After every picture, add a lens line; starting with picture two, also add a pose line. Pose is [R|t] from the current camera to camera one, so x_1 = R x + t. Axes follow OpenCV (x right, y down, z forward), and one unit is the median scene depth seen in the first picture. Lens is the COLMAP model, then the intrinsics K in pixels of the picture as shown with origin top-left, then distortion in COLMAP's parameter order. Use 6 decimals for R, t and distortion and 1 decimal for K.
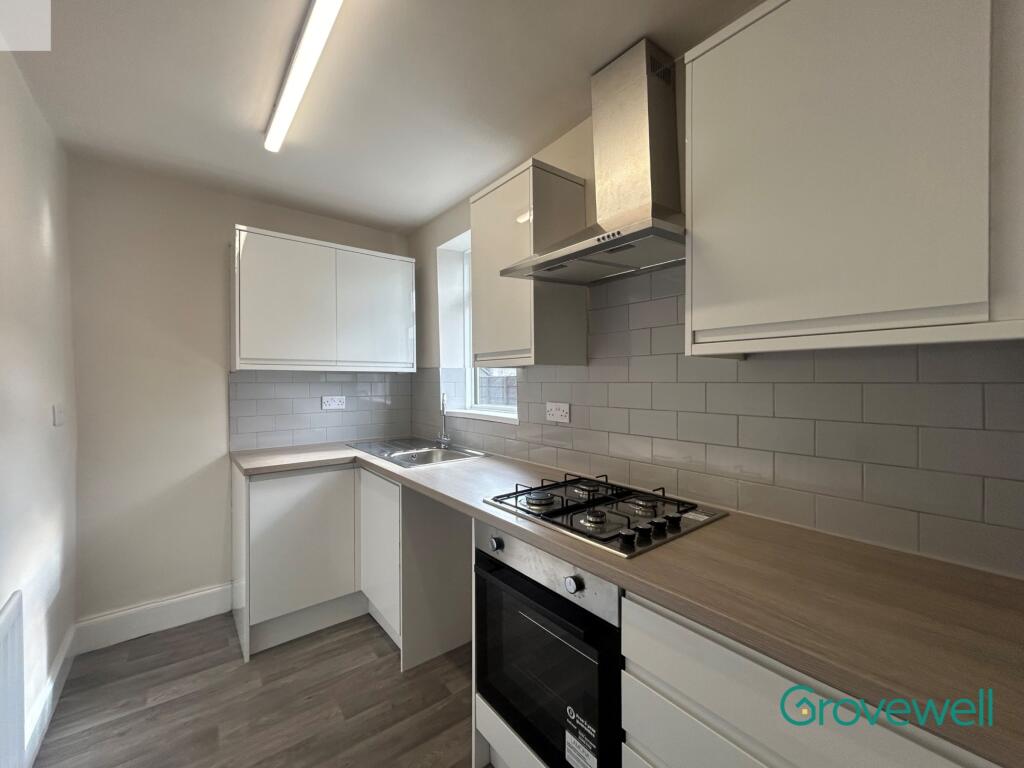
lens RADIAL K [[417.7, 0, 513.9], [0, 417.7, 383.3], [0, 0, 1]] dist [-0.000072, -0.000124]
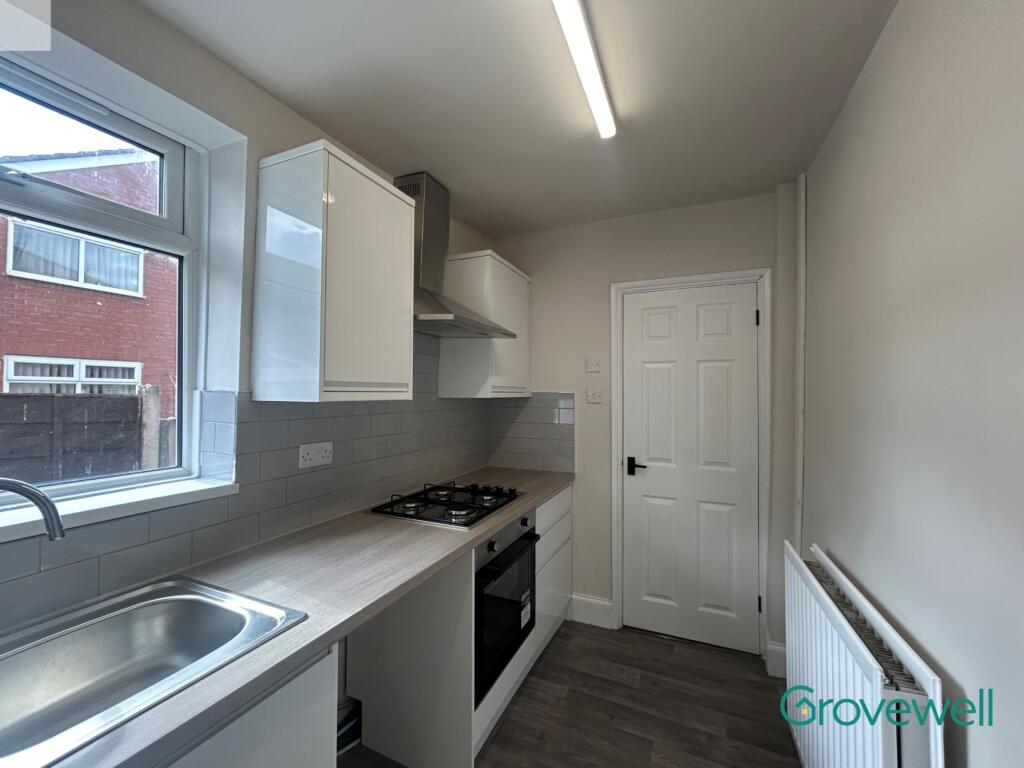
lens RADIAL K [[417.7, 0, 513.9], [0, 417.7, 383.3], [0, 0, 1]] dist [-0.000072, -0.000124]
pose [[-0.463763, 0.046626, 0.884732, -0.823876], [0.002549, 0.998680, -0.051295, -0.027476], [-0.885956, -0.021534, -0.463270, 1.066744]]
